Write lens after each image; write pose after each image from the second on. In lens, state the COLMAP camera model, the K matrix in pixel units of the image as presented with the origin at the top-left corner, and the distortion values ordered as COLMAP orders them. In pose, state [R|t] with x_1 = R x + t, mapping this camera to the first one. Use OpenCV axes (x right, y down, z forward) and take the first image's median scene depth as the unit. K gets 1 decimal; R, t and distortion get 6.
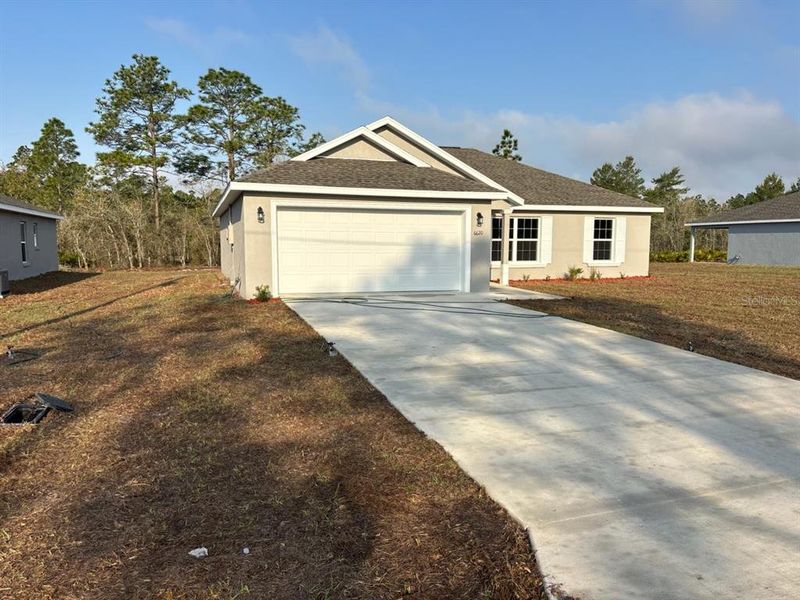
lens RADIAL K [[600.6, 0, 370.2], [0, 600.6, 287.1], [0, 0, 1]] dist [0.046989, -0.024748]
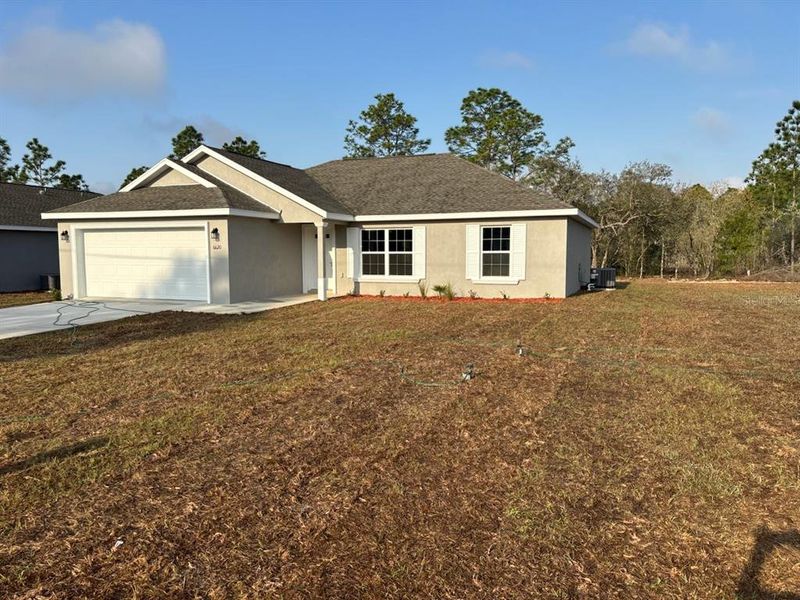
lens RADIAL K [[600.6, 0, 397.7], [0, 600.6, 300.5], [0, 0, 1]] dist [0.046989, -0.024748]
pose [[0.779195, 0.040527, -0.625470, 0.807266], [-0.039105, 0.999107, 0.016021, -0.019515], [0.625561, 0.011975, 0.780084, 0.273876]]
